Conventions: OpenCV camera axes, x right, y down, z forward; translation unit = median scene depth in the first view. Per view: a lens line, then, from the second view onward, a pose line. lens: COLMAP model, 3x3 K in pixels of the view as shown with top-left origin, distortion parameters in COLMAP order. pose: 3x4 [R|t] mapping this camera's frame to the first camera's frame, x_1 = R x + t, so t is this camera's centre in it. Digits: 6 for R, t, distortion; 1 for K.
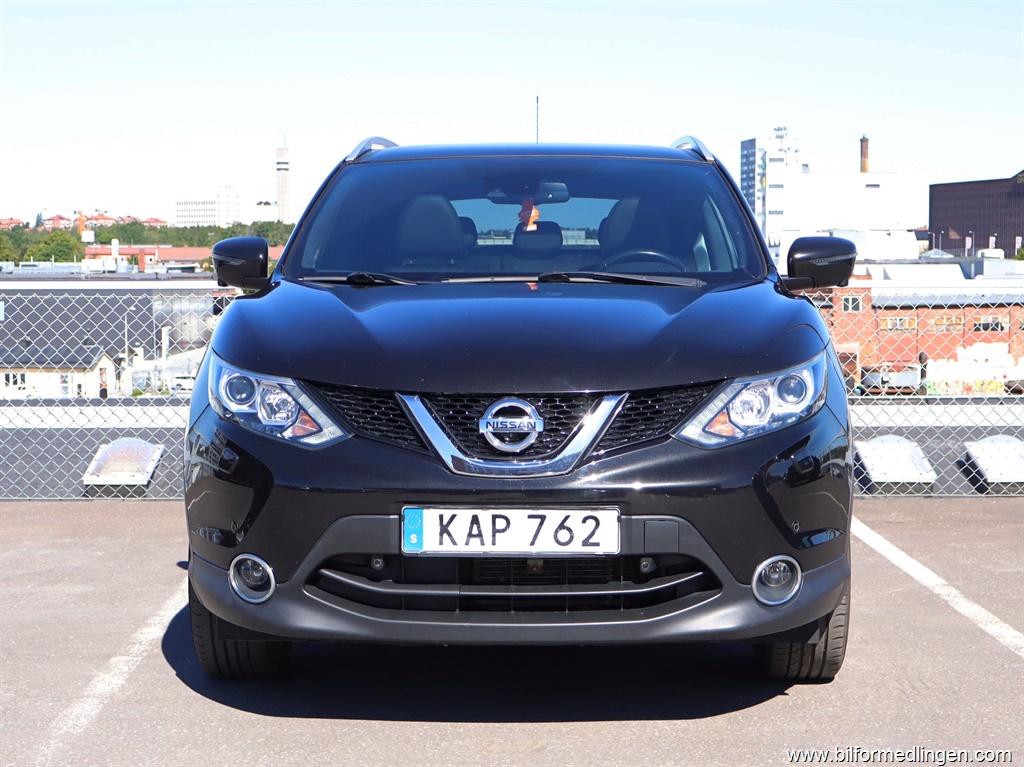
lens RADIAL K [[2026.4, 0, 505.7], [0, 2026.4, 382.1], [0, 0, 1]] dist [-0.048500, 0.000000]
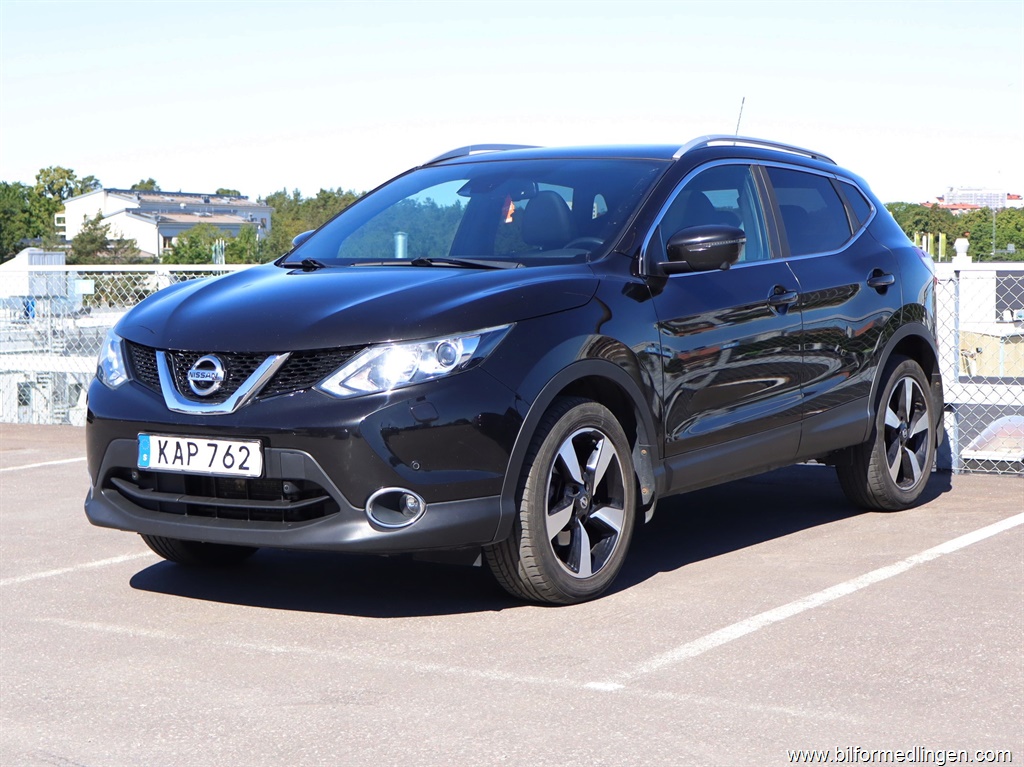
lens RADIAL K [[2026.4, 0, 510.3], [0, 2026.4, 391.4], [0, 0, 1]] dist [-0.048500, 0.000000]
pose [[0.853841, 0.033216, -0.519473, 0.846593], [-0.025697, 0.999435, 0.021669, -0.001818], [0.519900, -0.005153, 0.854212, -0.021956]]
